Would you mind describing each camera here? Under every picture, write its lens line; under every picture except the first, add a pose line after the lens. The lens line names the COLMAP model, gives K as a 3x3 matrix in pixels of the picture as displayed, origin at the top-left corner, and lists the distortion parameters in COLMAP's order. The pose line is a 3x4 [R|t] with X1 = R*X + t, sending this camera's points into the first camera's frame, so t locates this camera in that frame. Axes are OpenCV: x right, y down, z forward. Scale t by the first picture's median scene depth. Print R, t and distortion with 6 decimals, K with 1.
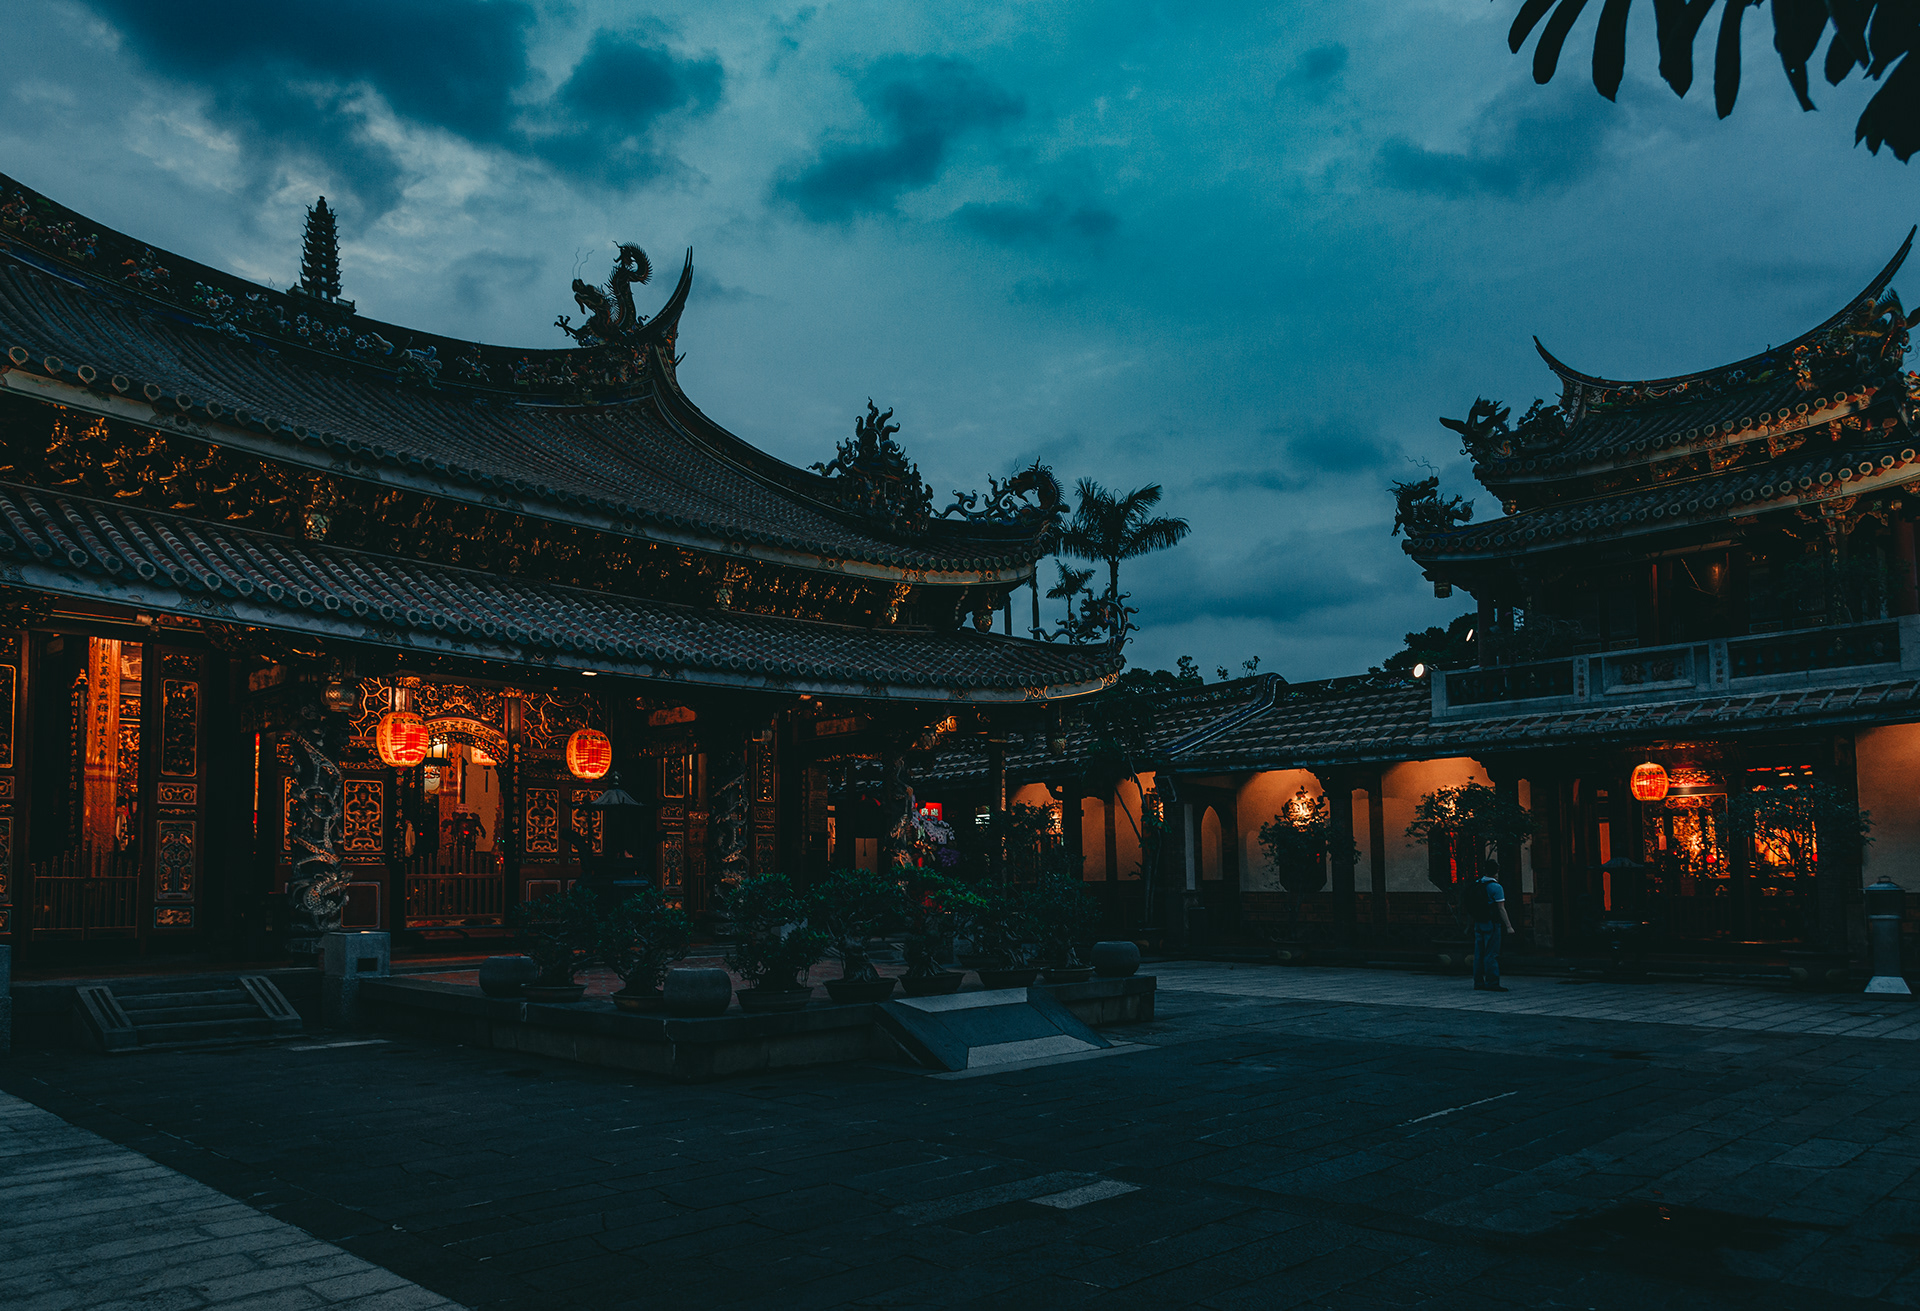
lens RADIAL K [[1341.1, 0, 960.0], [0, 1341.1, 655.5], [0, 0, 1]] dist [0.001196, -0.001361]
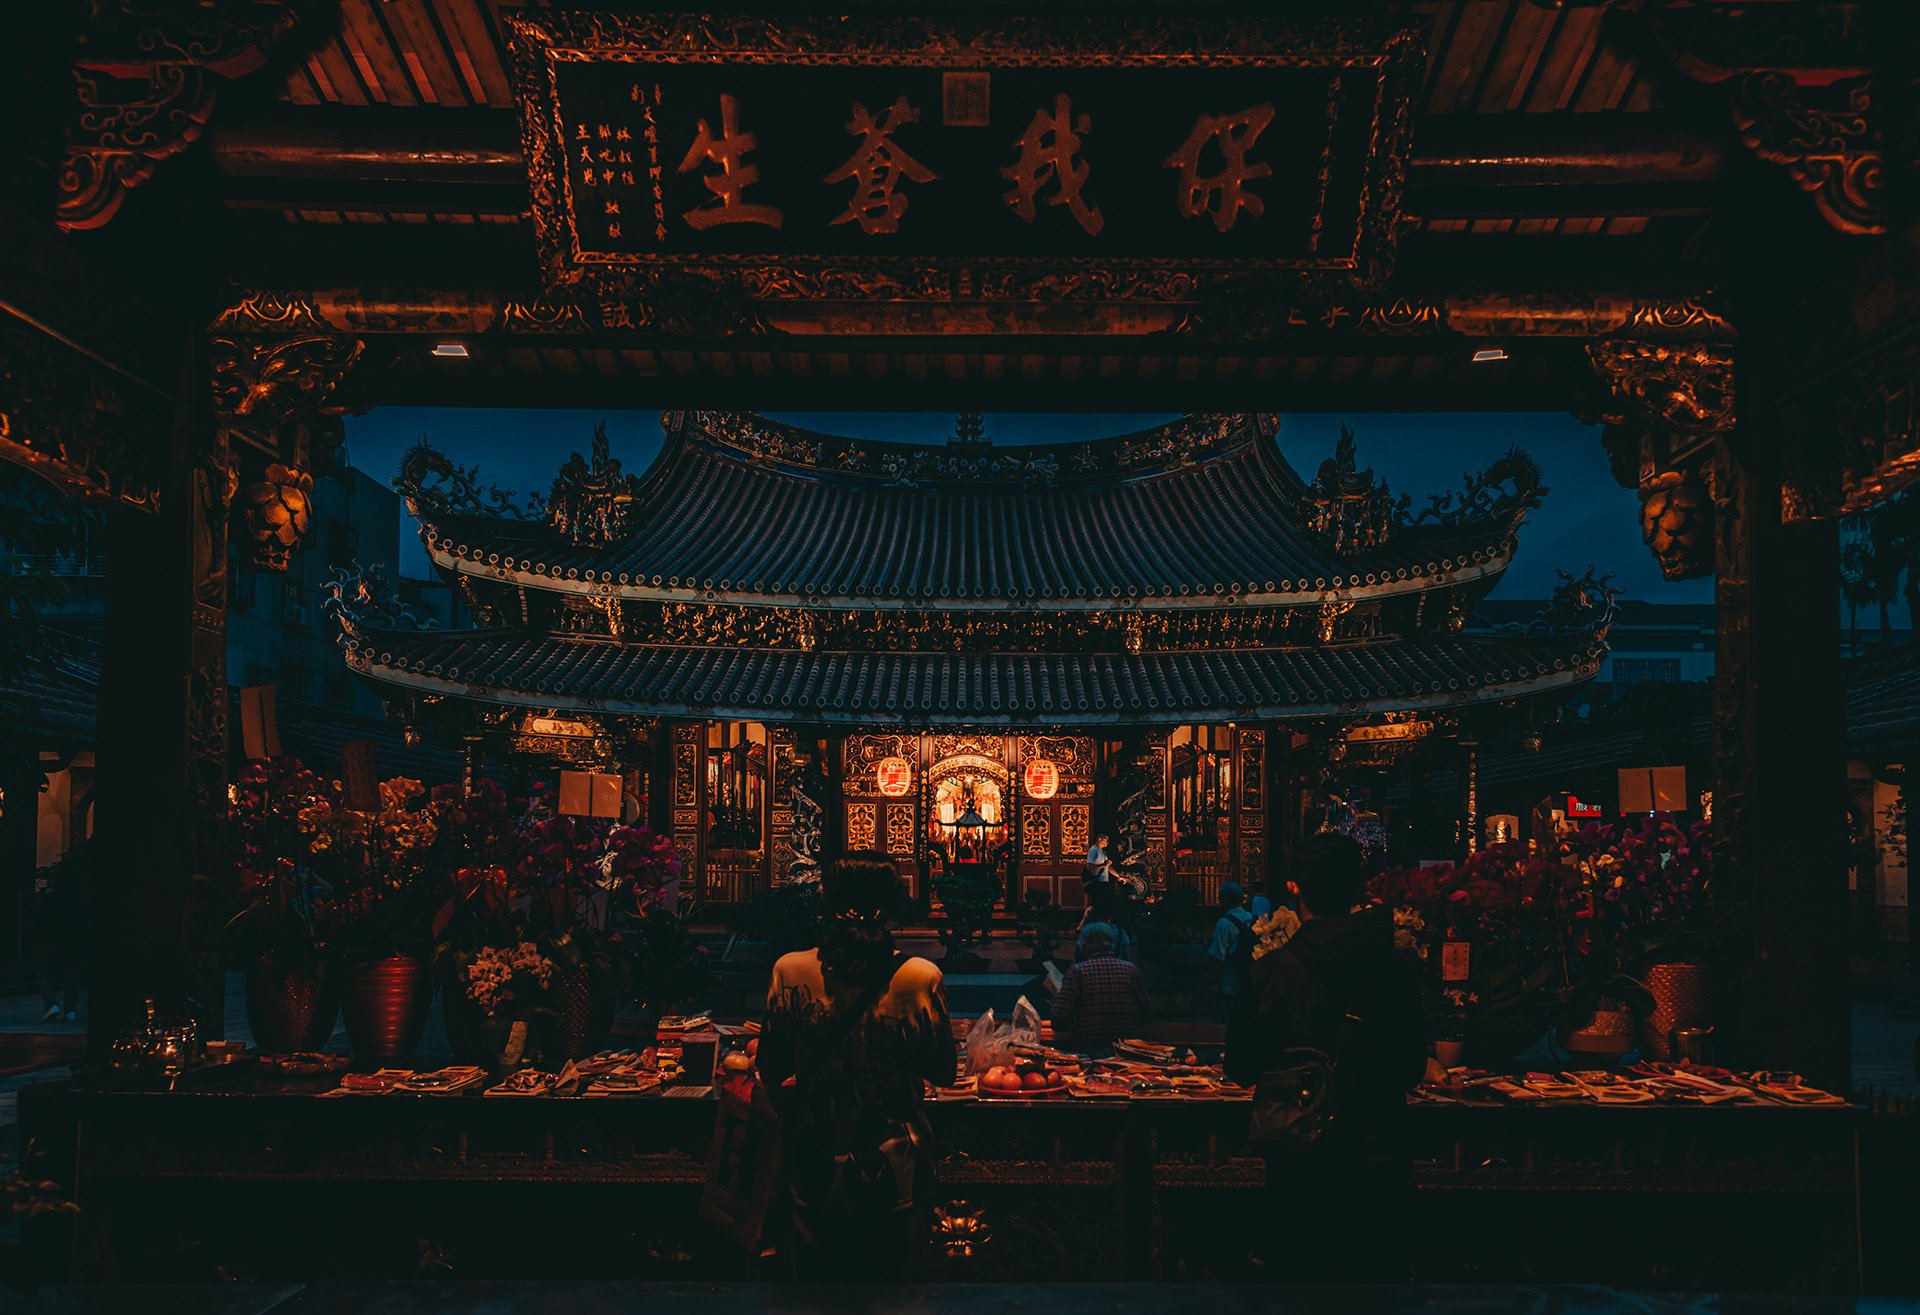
lens RADIAL K [[1341.1, 0, 960.0], [0, 1341.1, 657.5], [0, 0, 1]] dist [0.001196, -0.001361]
pose [[0.686552, -0.096073, -0.720706, 0.591205], [0.107832, 0.993724, -0.029745, -0.012357], [0.719040, -0.057294, 0.692603, 0.056483]]
